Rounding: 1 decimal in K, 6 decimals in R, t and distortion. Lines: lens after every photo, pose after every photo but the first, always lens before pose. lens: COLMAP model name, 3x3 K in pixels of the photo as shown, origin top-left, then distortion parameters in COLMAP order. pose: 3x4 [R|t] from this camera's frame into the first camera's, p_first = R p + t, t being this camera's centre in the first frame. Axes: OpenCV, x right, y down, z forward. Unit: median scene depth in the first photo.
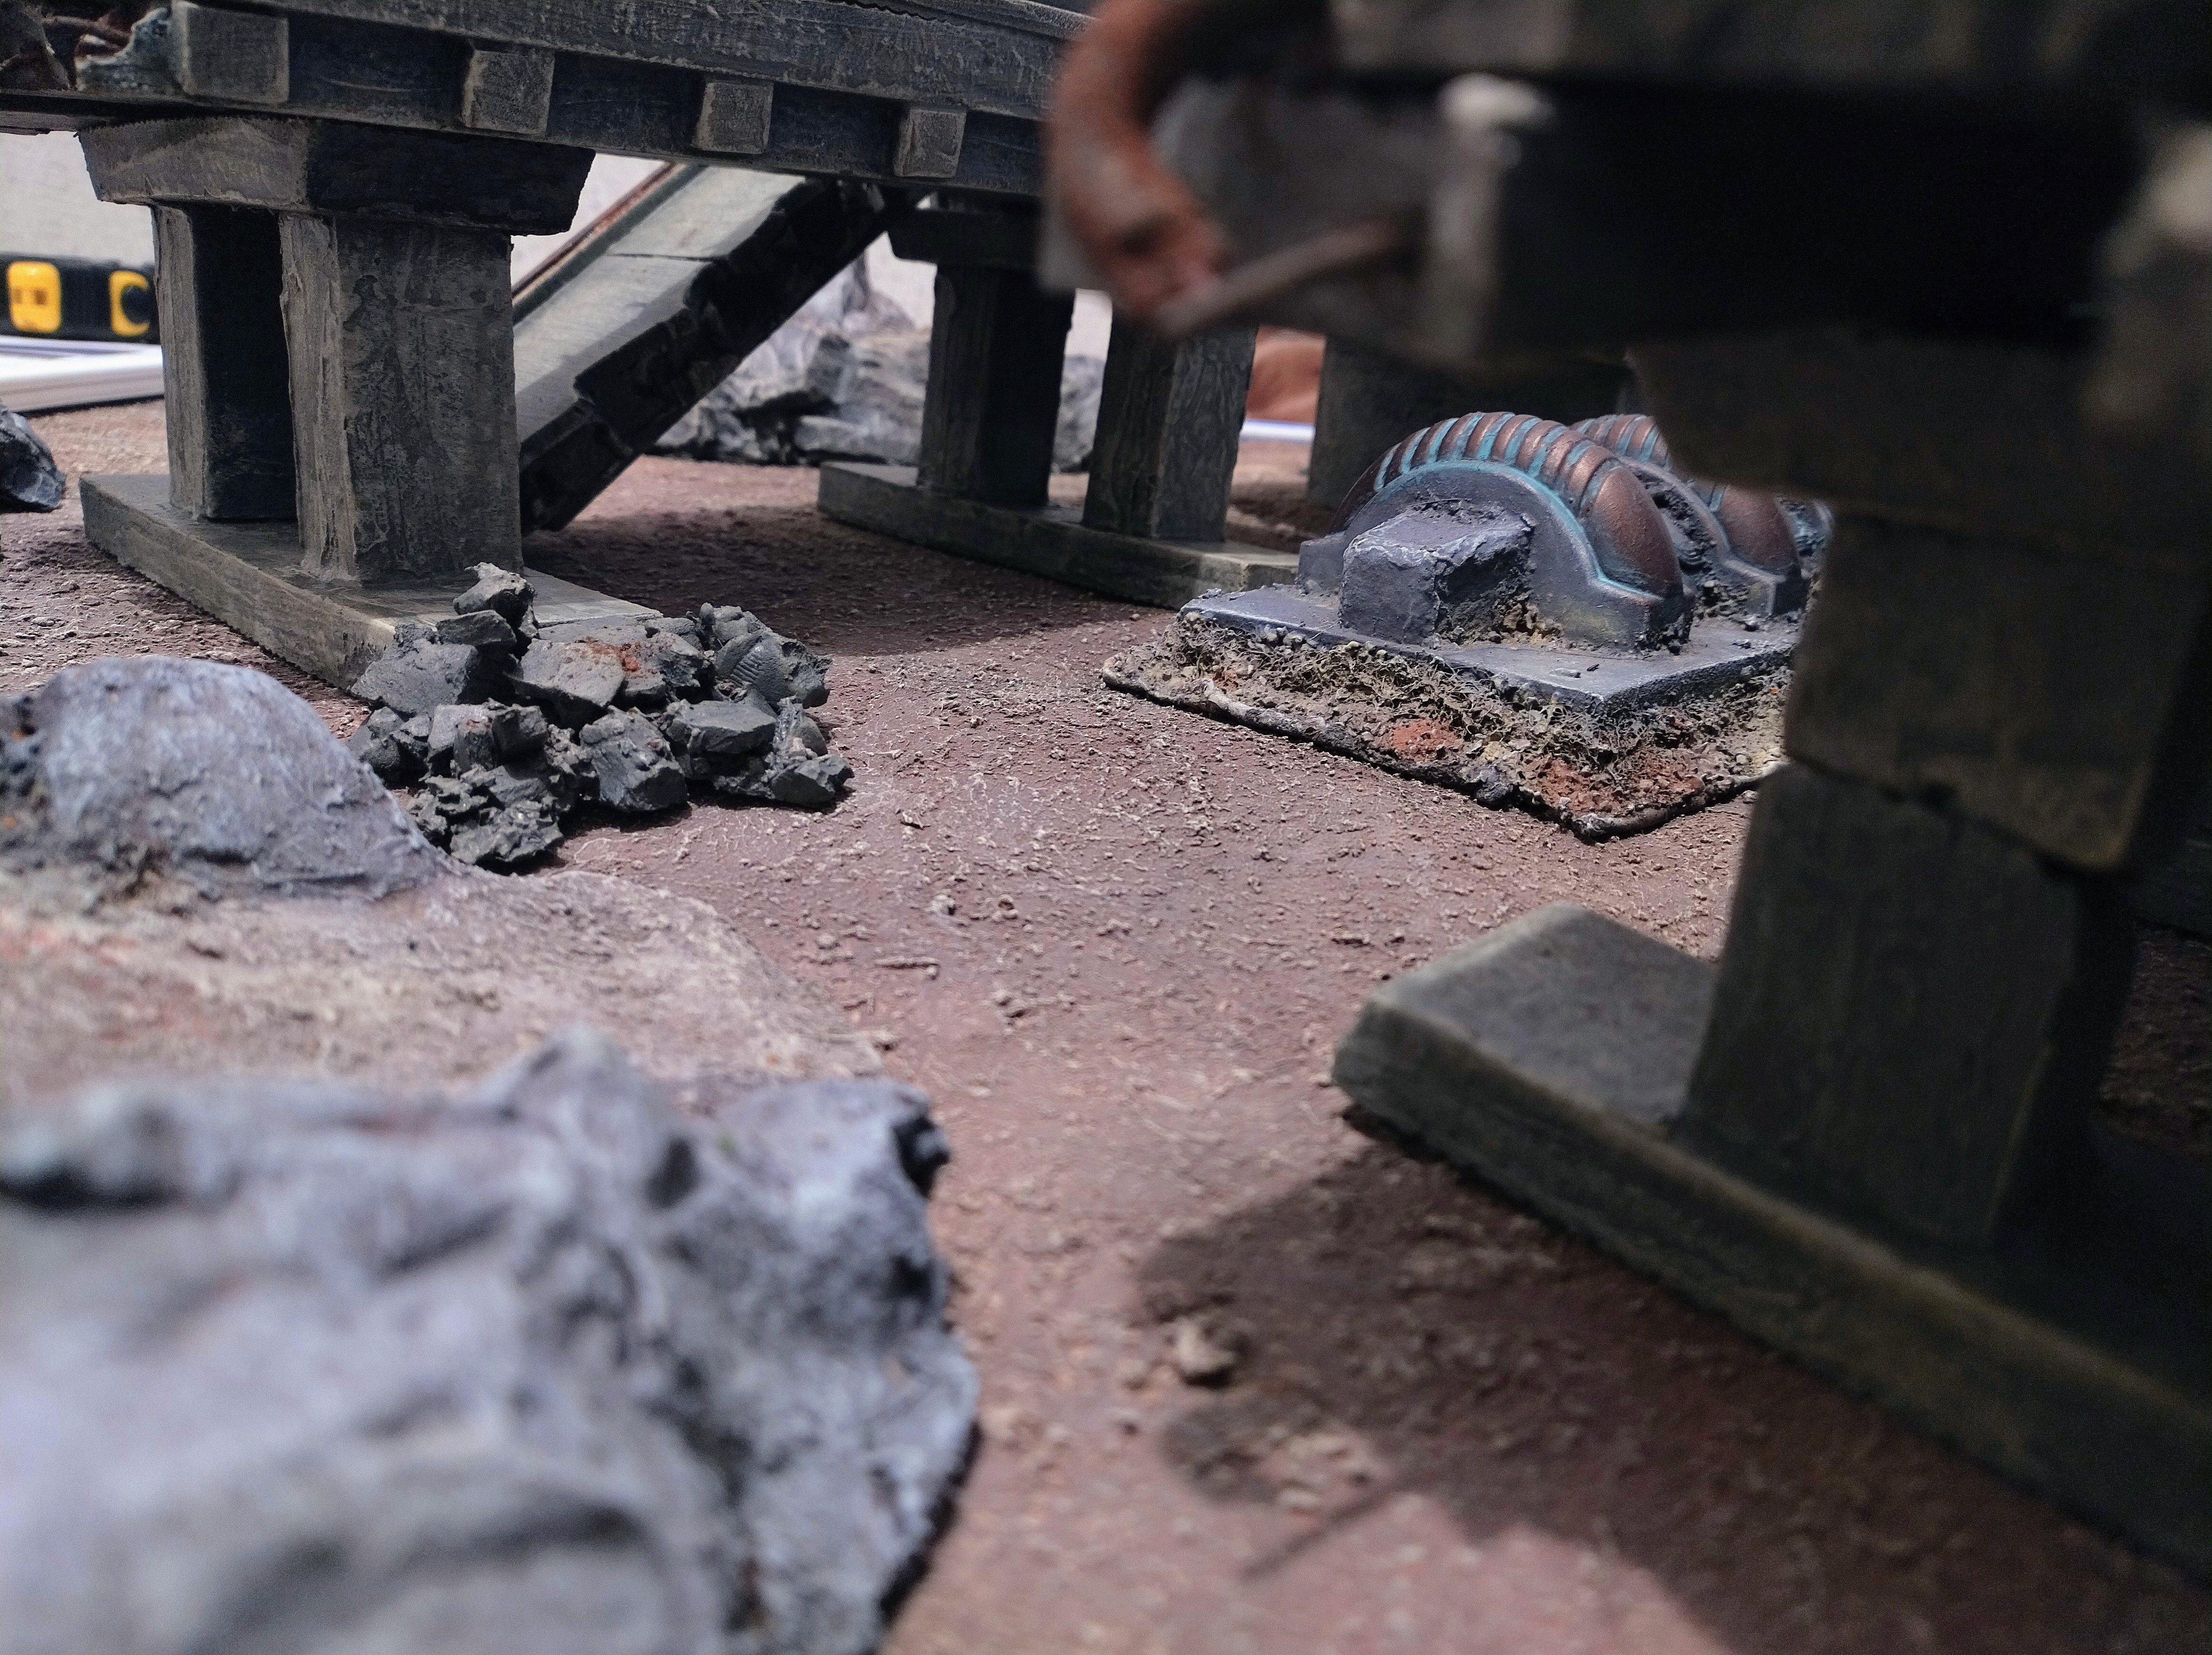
lens RADIAL K [[1657.1, 0, 1106.1], [0, 1657.1, 847.0], [0, 0, 1]] dist [0.027874, -0.051380]
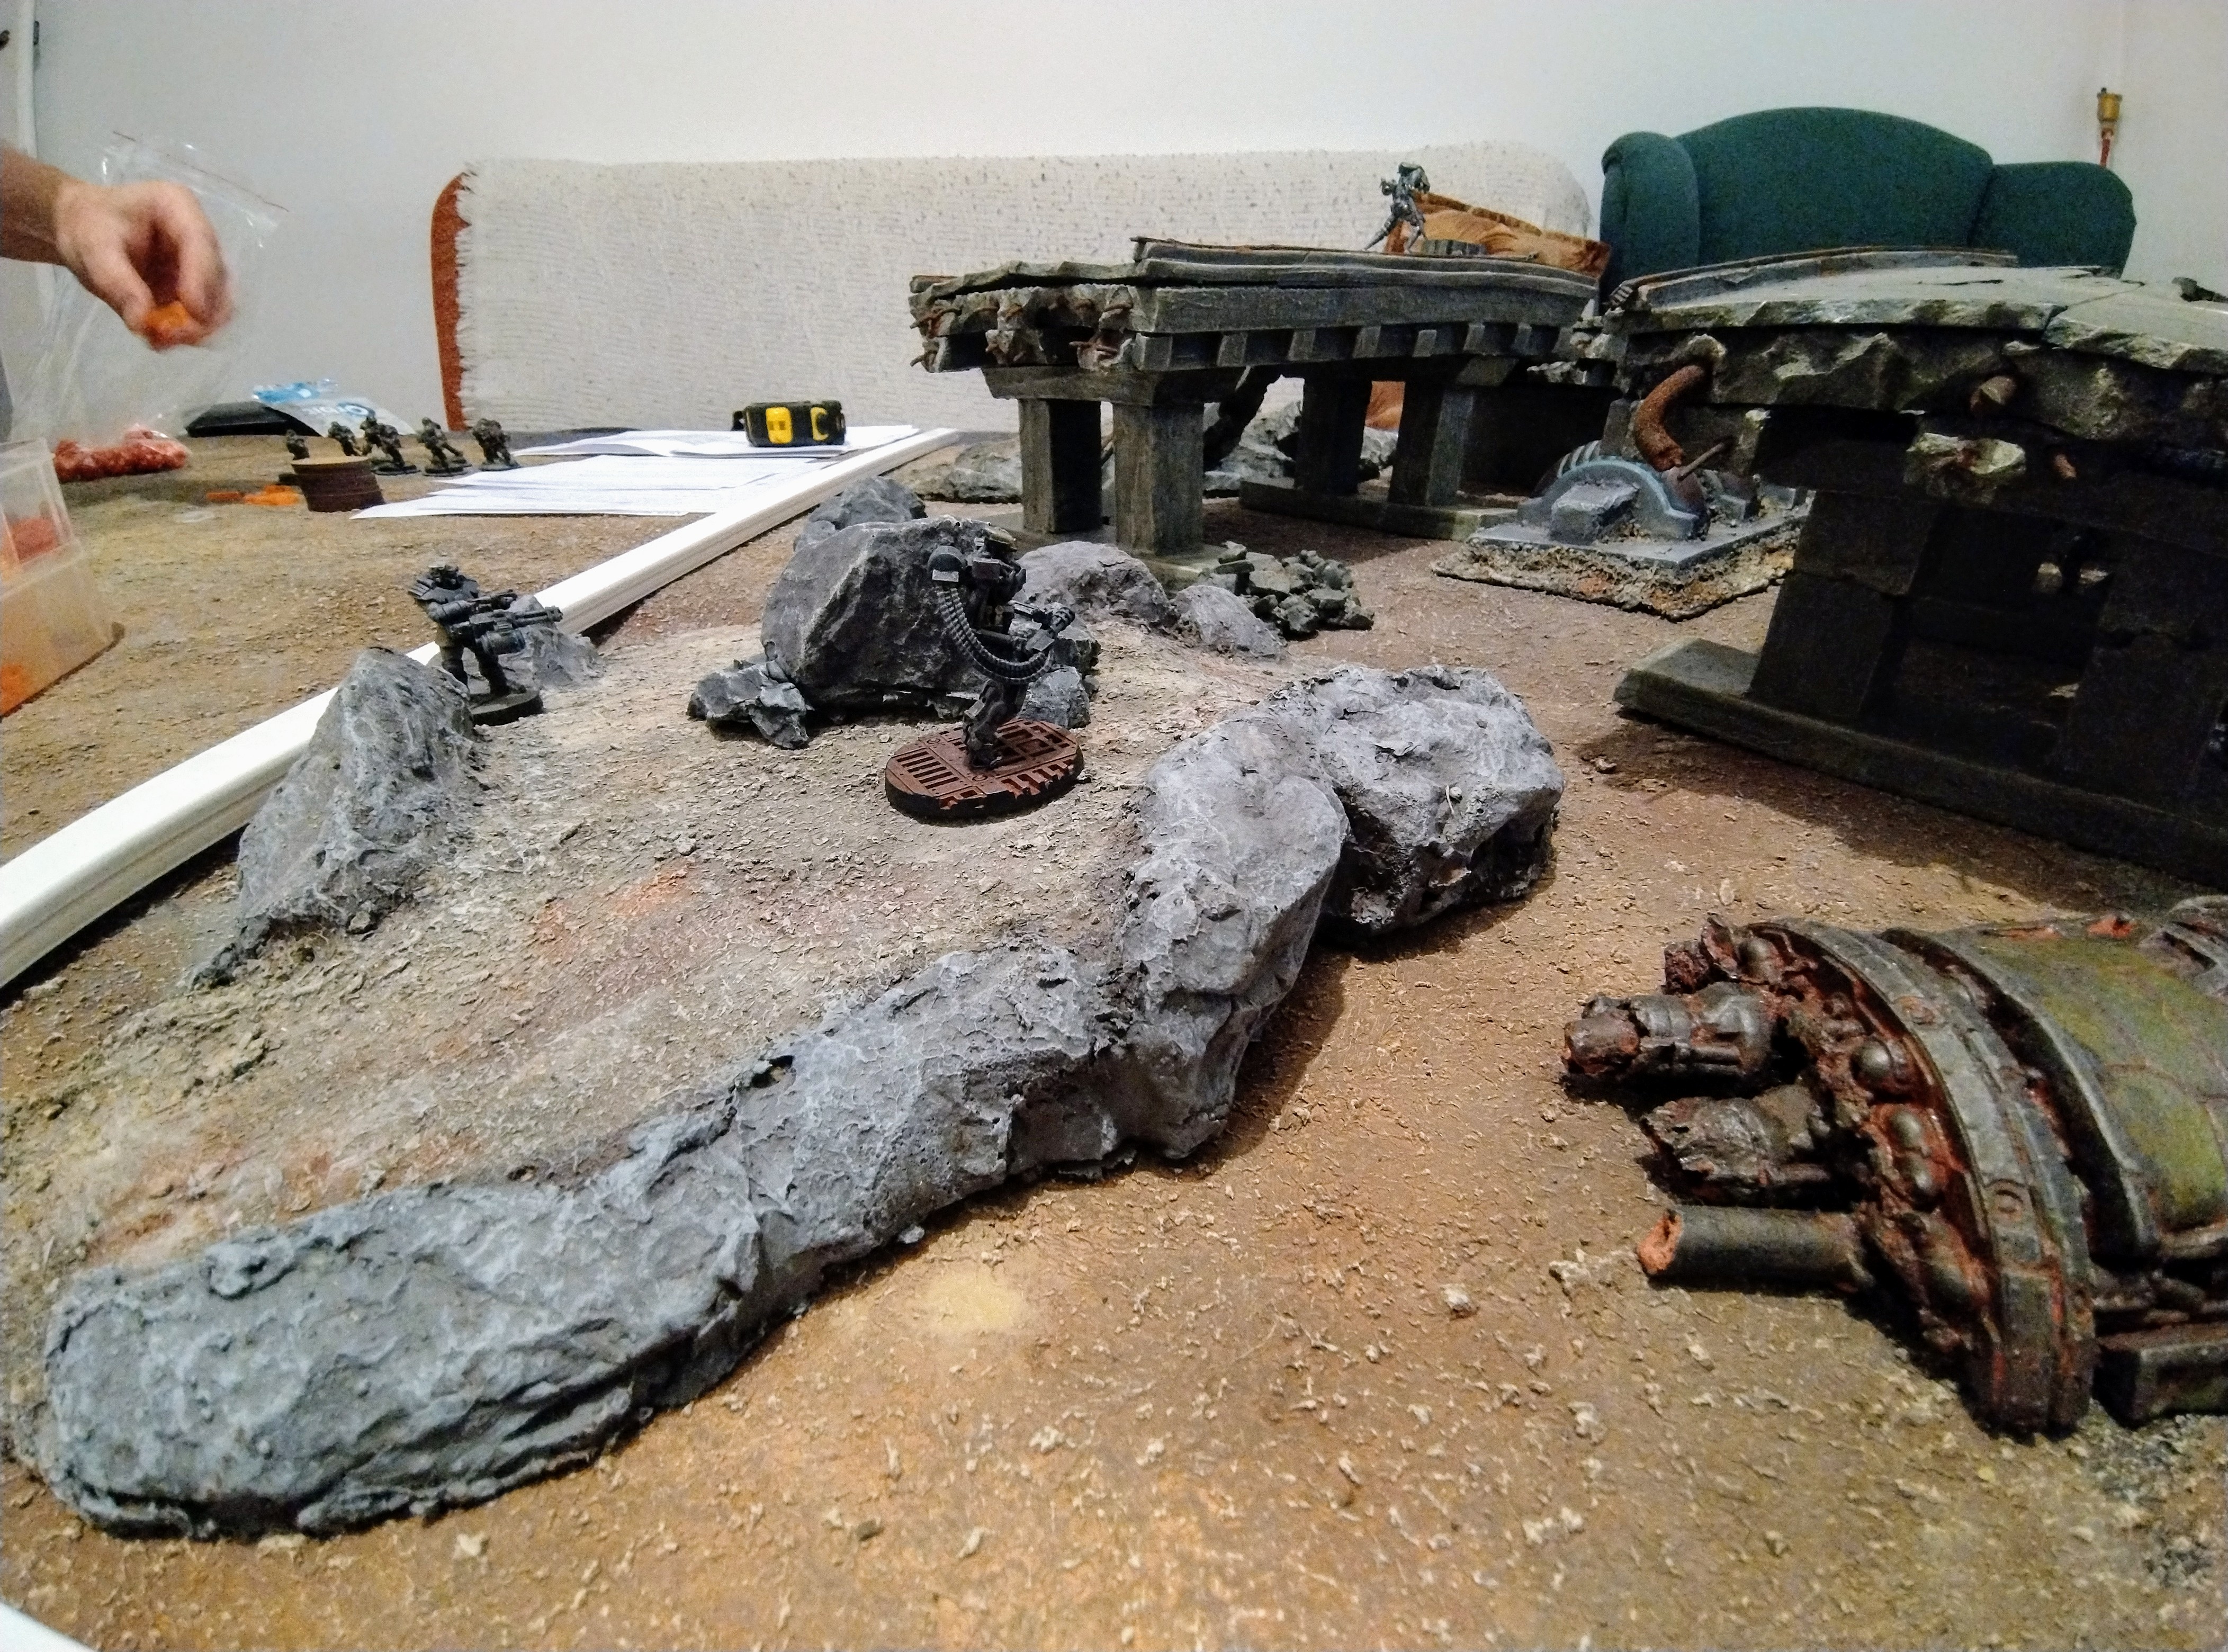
lens RADIAL K [[1022.6, 0, 1117.2], [0, 1022.6, 840.4], [0, 0, 1]] dist [0.002569, -0.000976]
pose [[0.991501, -0.046903, -0.121351, -0.317033], [0.062599, 0.989673, 0.128954, 0.061601], [0.114049, -0.135454, 0.984198, -0.551029]]
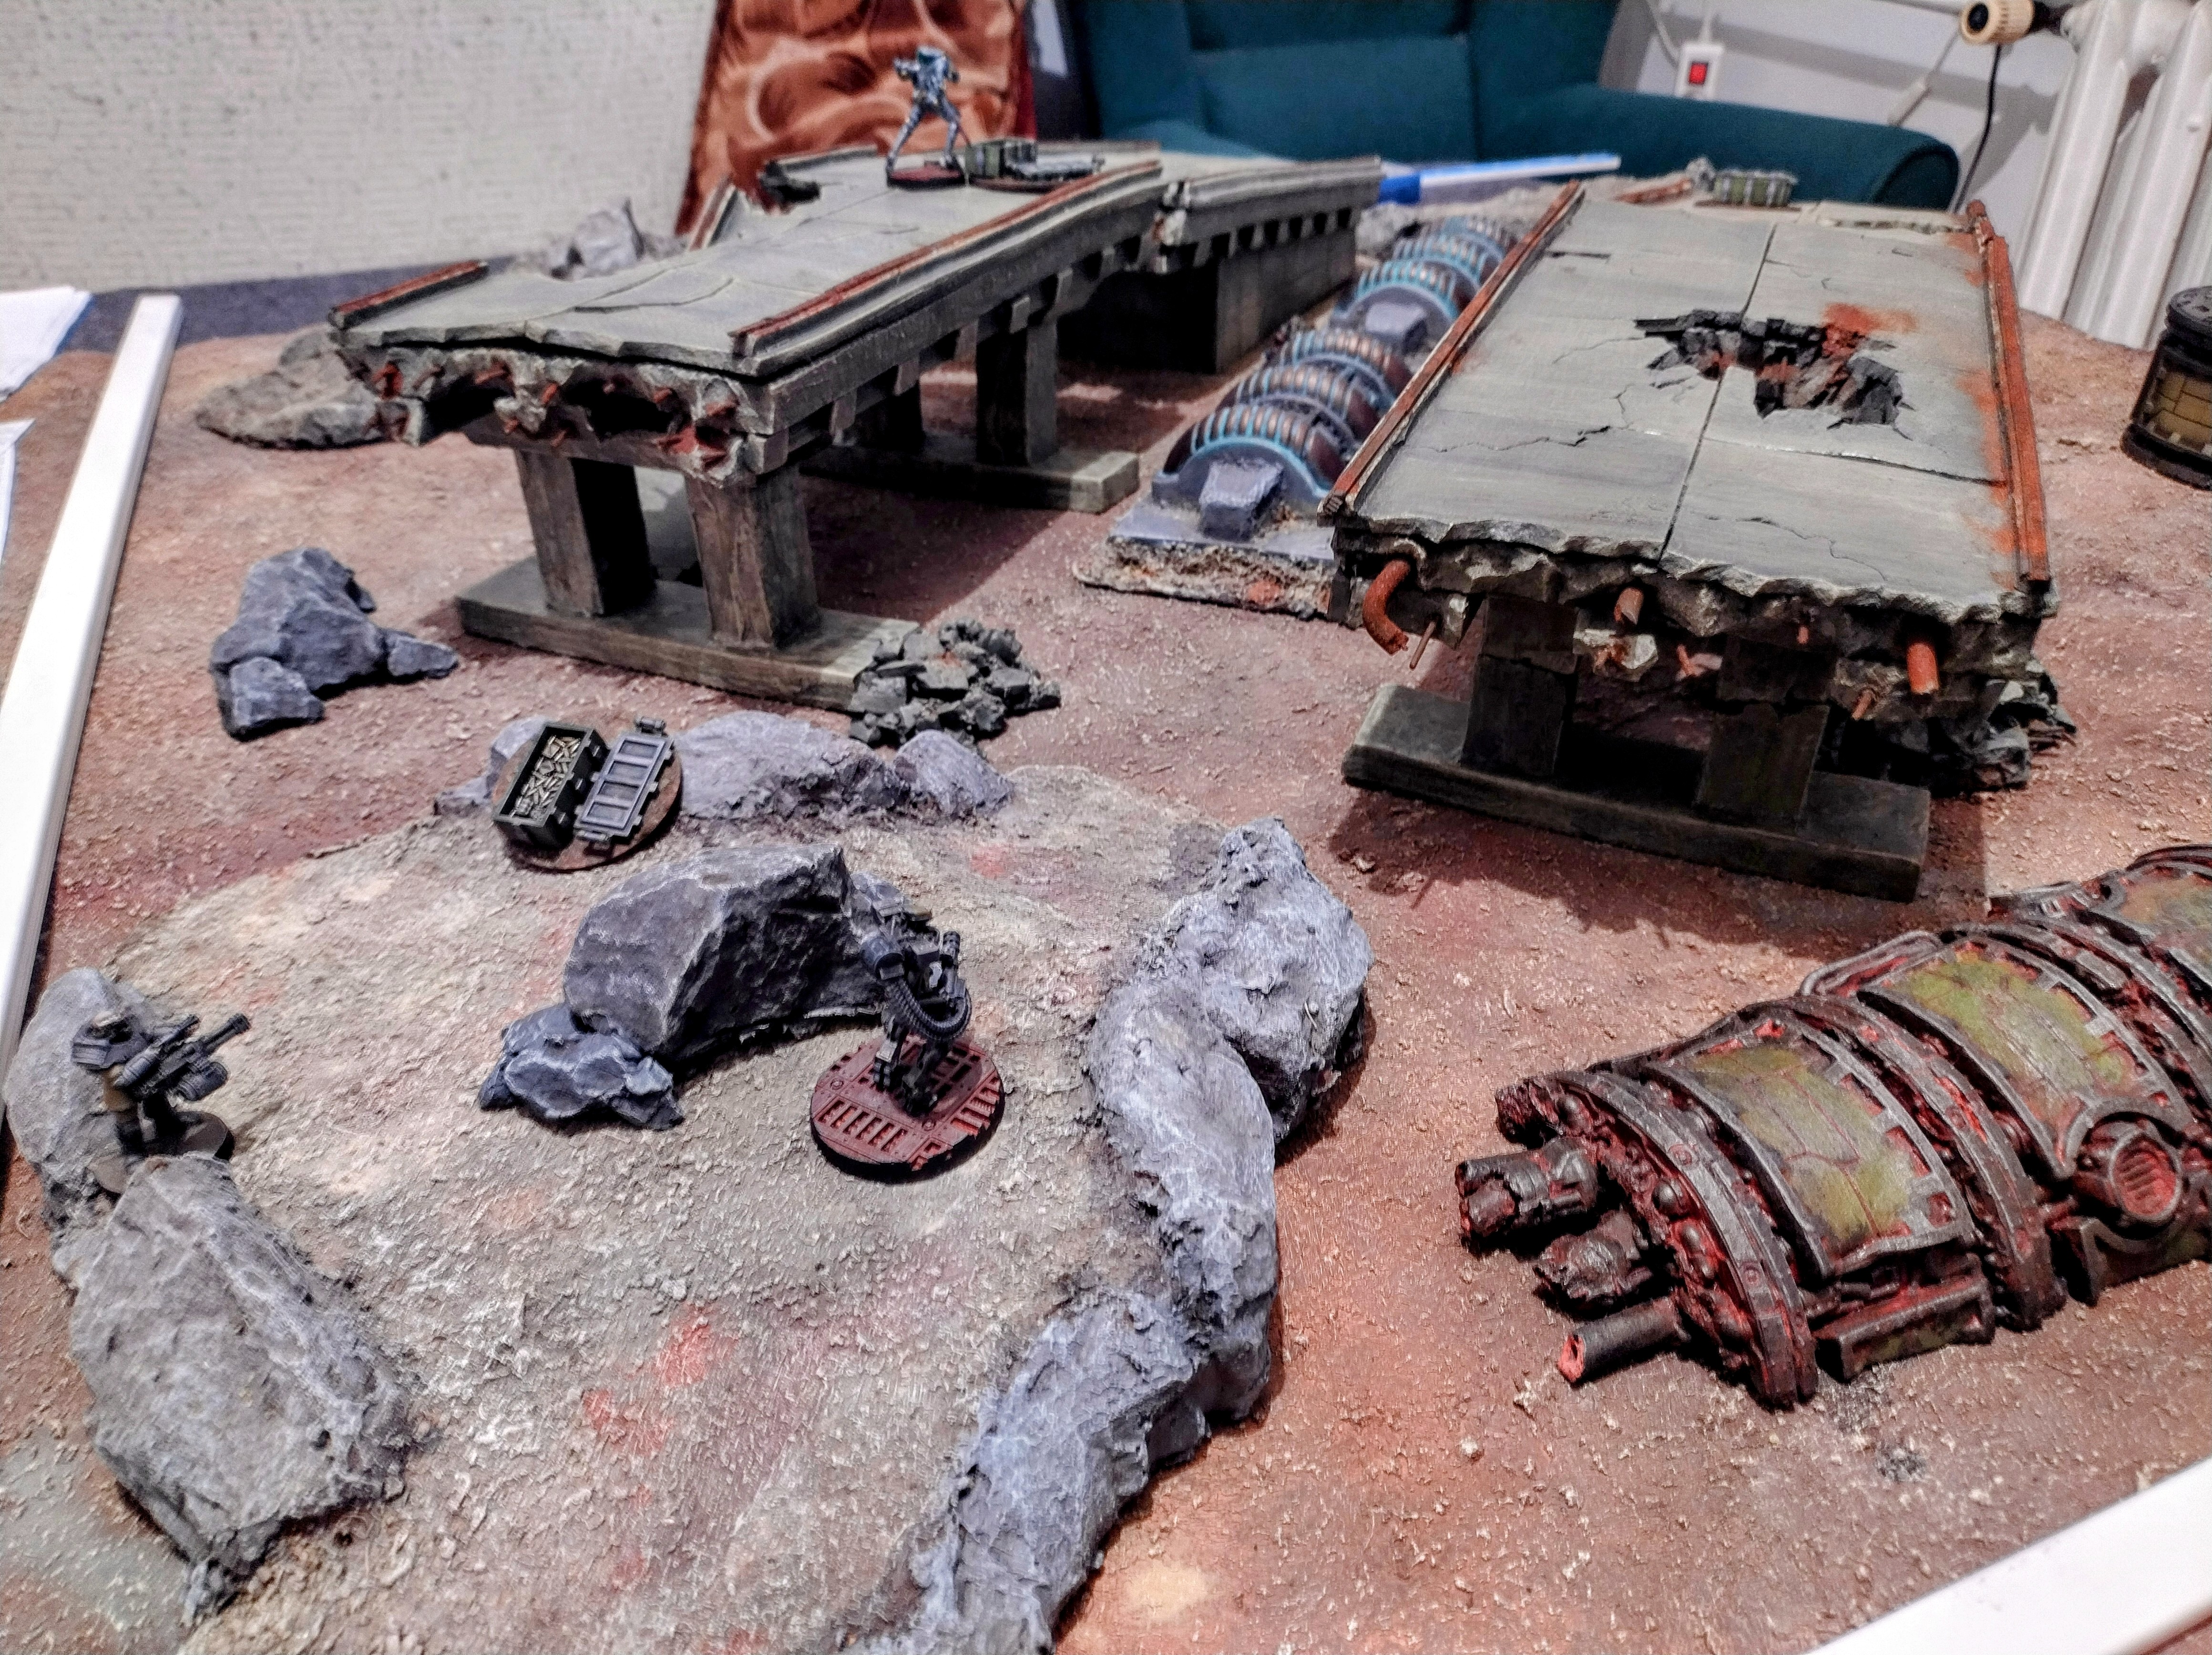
lens RADIAL K [[1657.1, 0, 1105.4], [0, 1657.1, 806.1], [0, 0, 1]] dist [0.027874, -0.051380]
pose [[0.927695, -0.270804, 0.256996, -0.608009], [0.208204, 0.946656, 0.245952, -0.362487], [-0.309891, -0.174661, 0.934591, -0.958256]]
